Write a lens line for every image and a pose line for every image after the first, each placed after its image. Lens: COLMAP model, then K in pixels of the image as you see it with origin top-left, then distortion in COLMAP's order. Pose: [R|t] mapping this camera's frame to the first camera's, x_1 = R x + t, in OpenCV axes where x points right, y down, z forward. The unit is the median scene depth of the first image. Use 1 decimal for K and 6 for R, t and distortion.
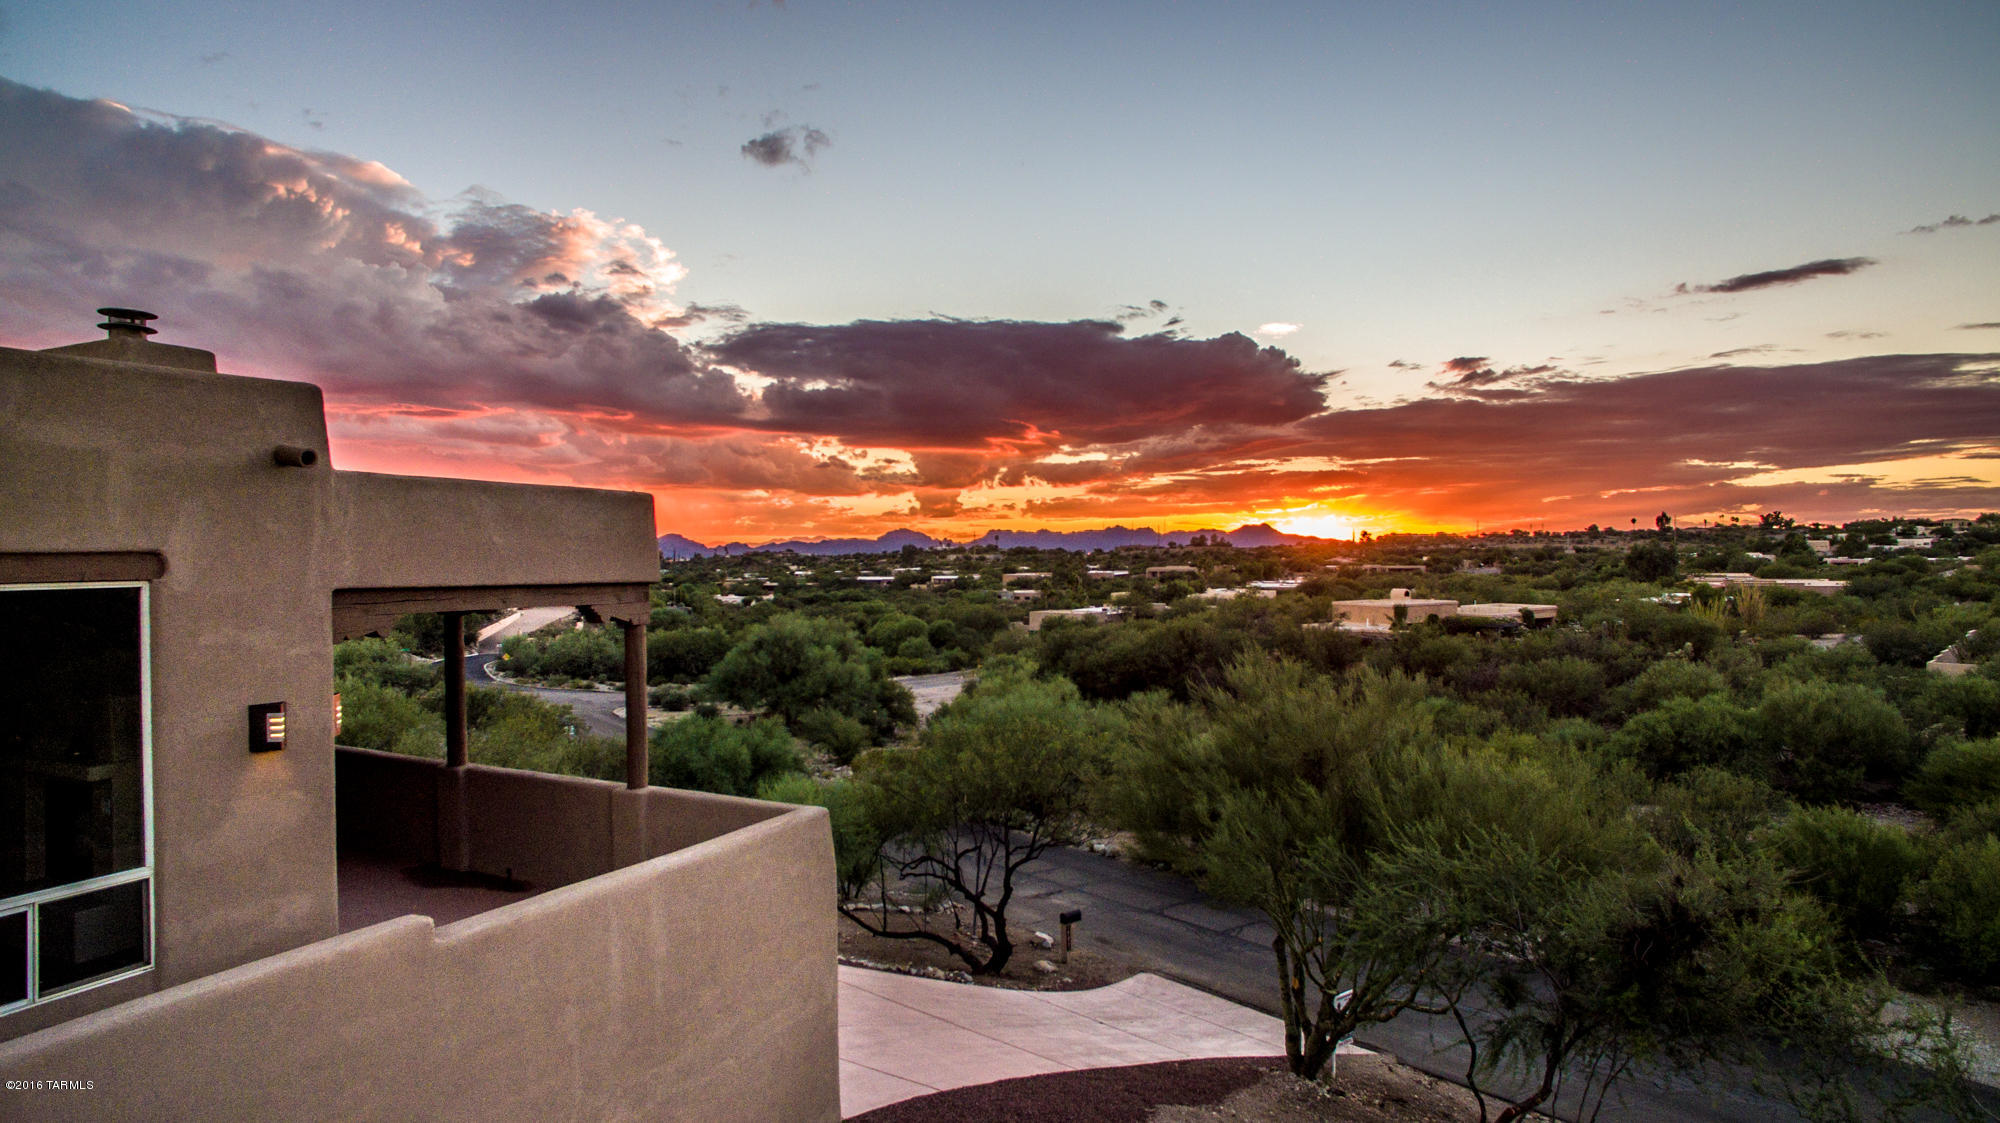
lens RADIAL K [[1169.4, 0, 983.9], [0, 1169.4, 565.6], [0, 0, 1]] dist [-0.126558, 0.094238]
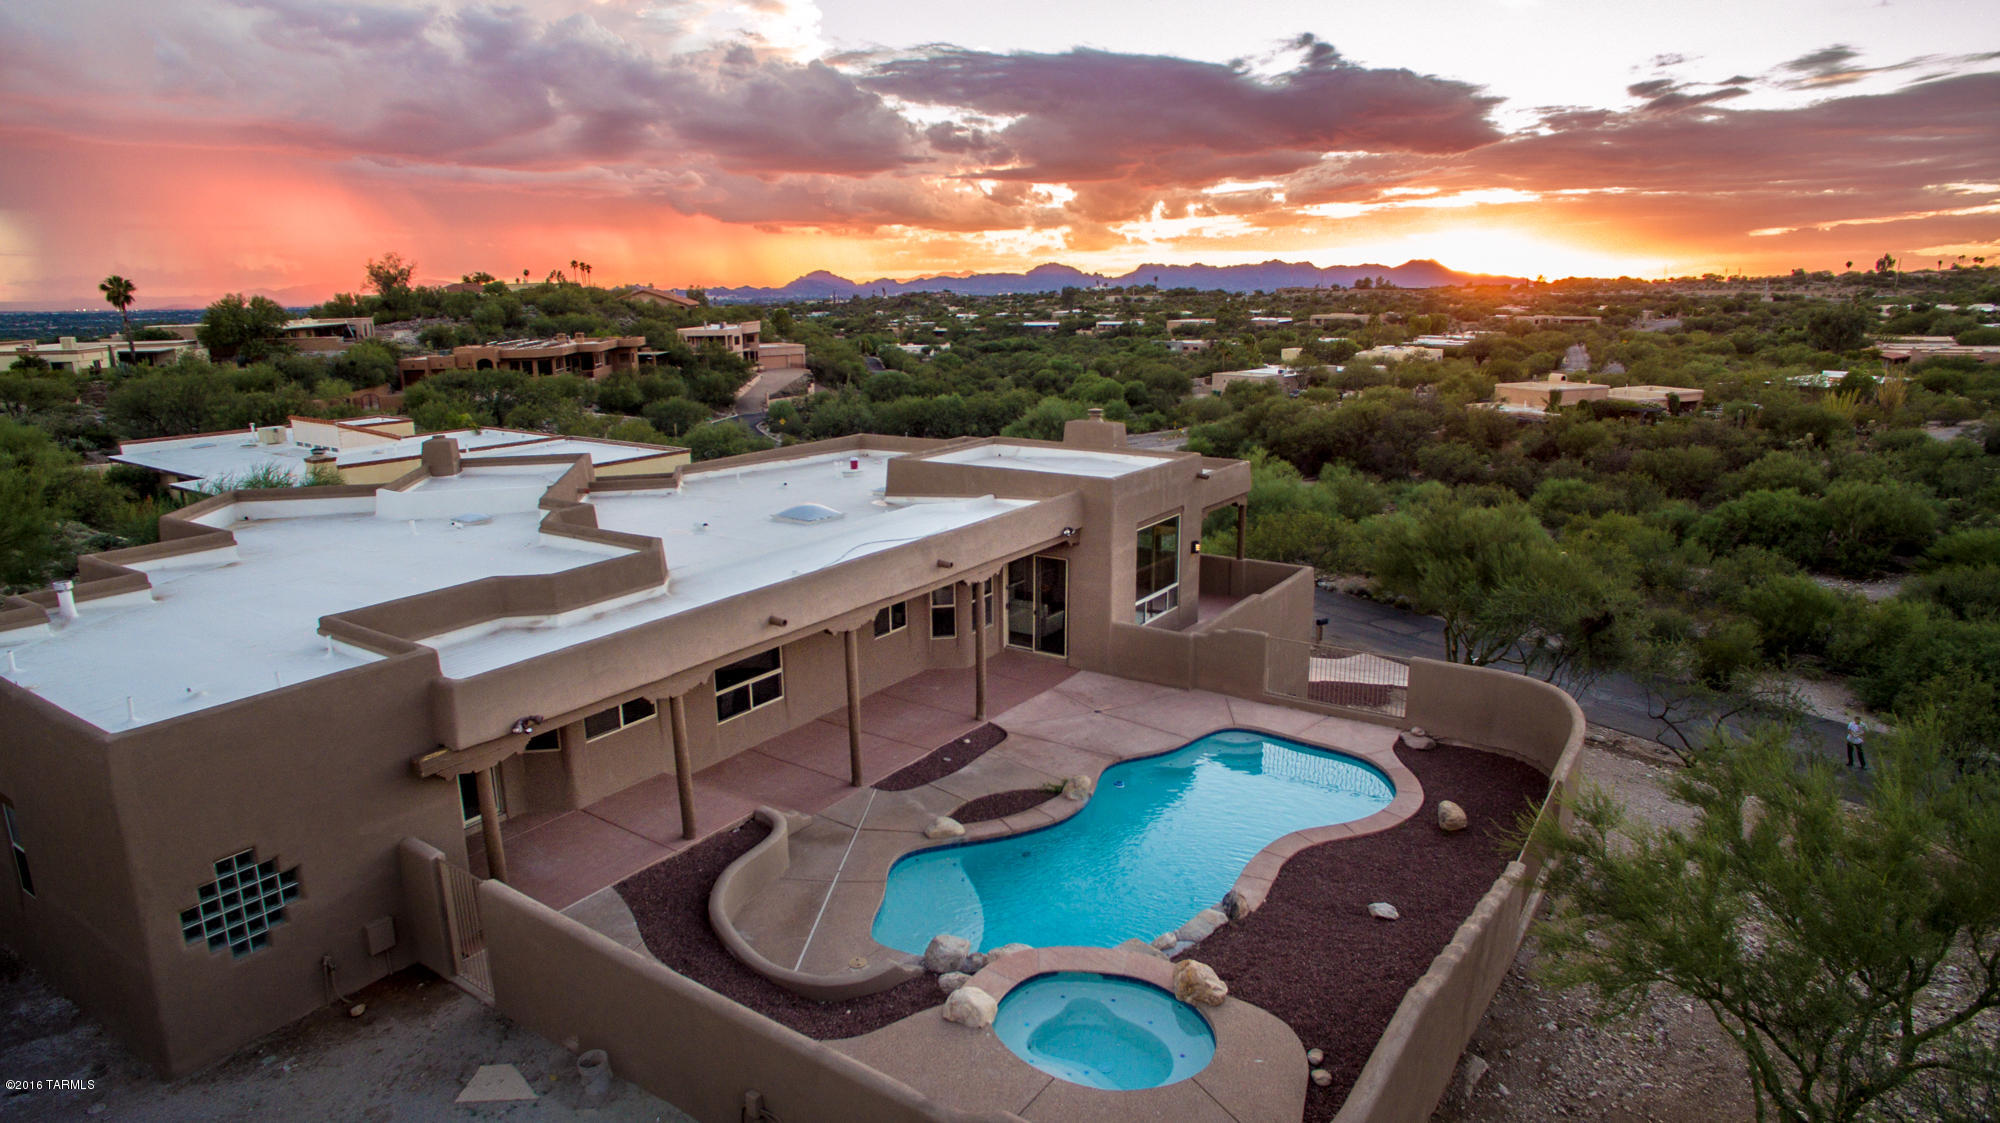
lens RADIAL K [[1169.4, 0, 983.9], [0, 1169.4, 565.6], [0, 0, 1]] dist [-0.126558, 0.094238]
pose [[0.992045, 0.023256, -0.123716, -0.050794], [0.004836, 0.975020, 0.222062, -0.040144], [0.125790, -0.220894, 0.967152, -0.173603]]
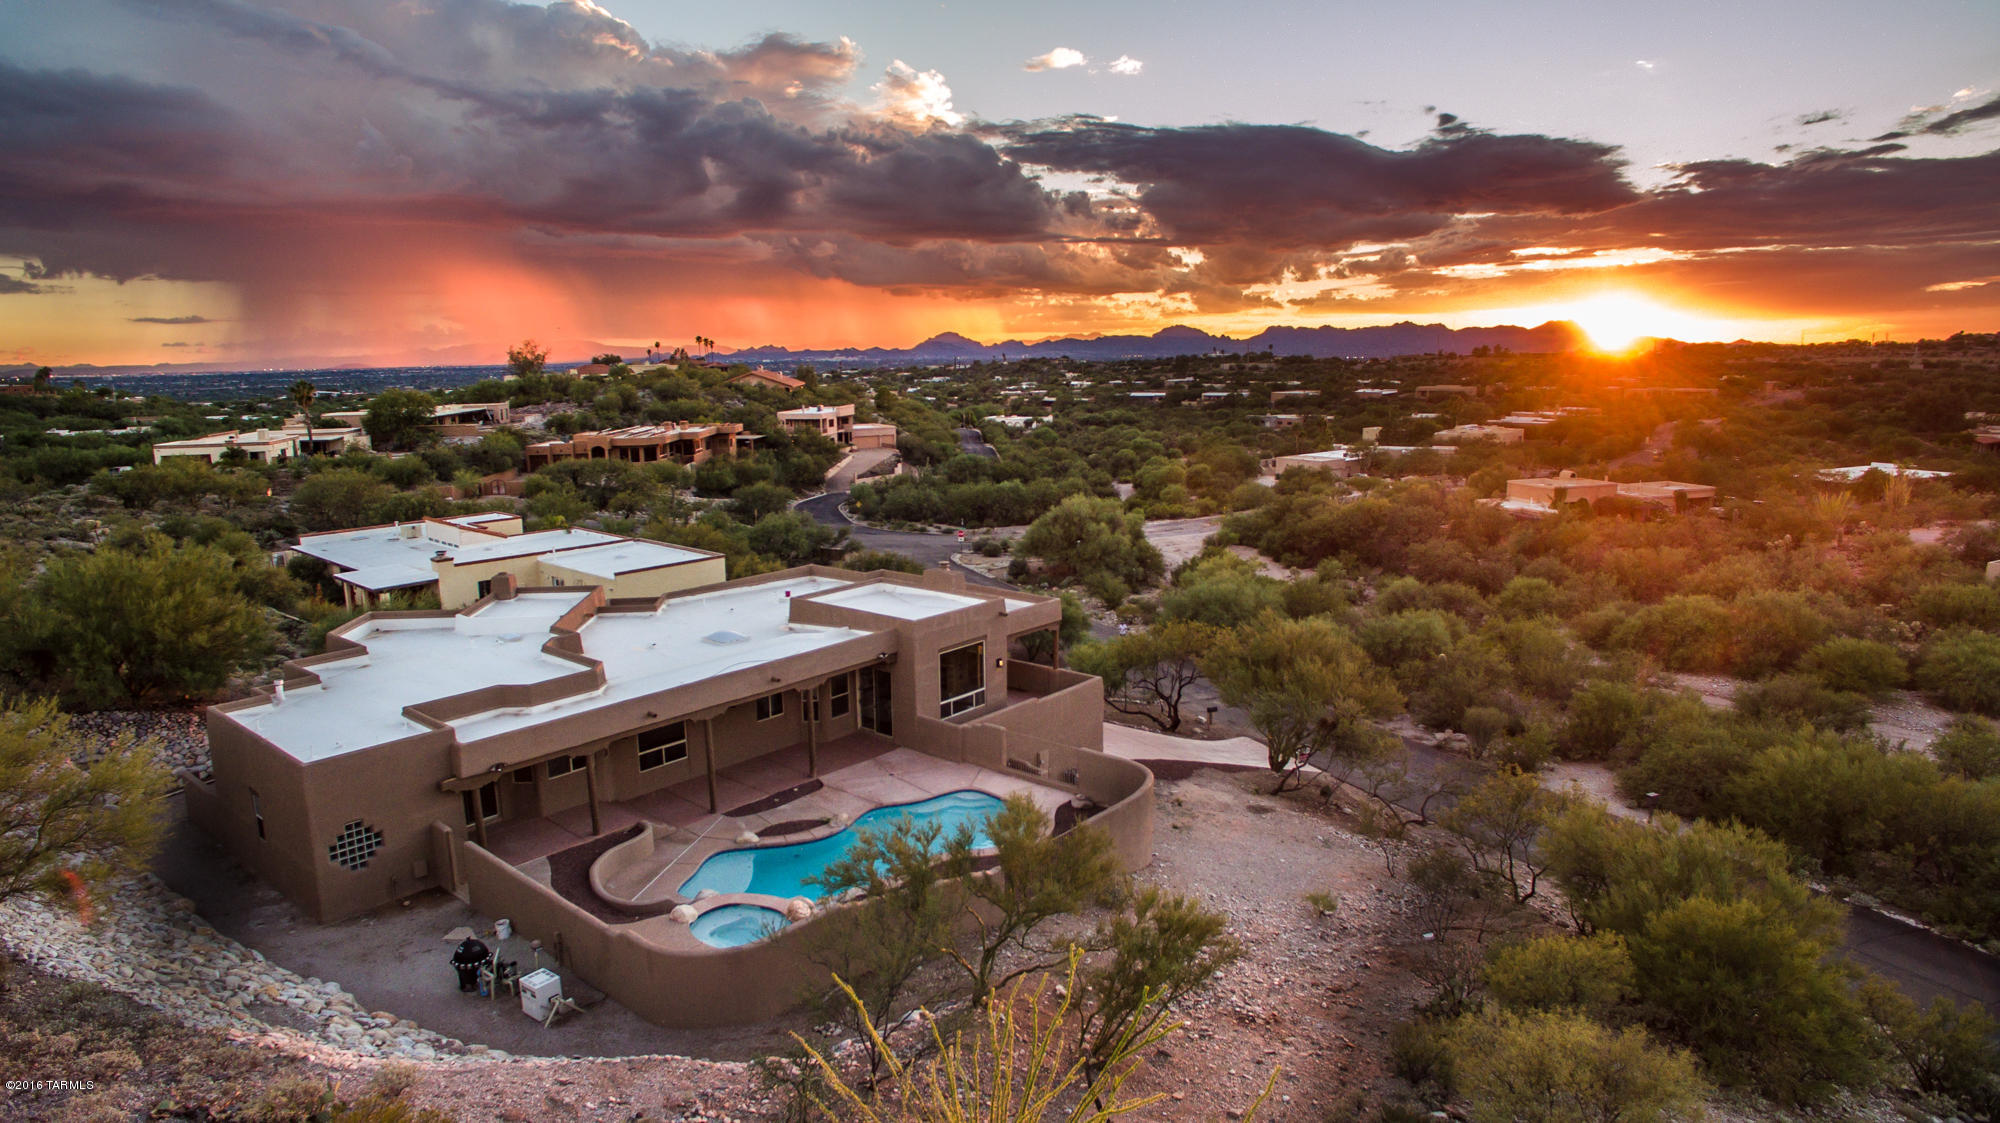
lens RADIAL K [[1169.4, 0, 983.9], [0, 1169.4, 565.6], [0, 0, 1]] dist [-0.126558, 0.094238]
pose [[0.972938, 0.033960, -0.228558, 0.033793], [0.005861, 0.985196, 0.171332, -0.076725], [0.230993, -0.168035, 0.958335, -0.259465]]
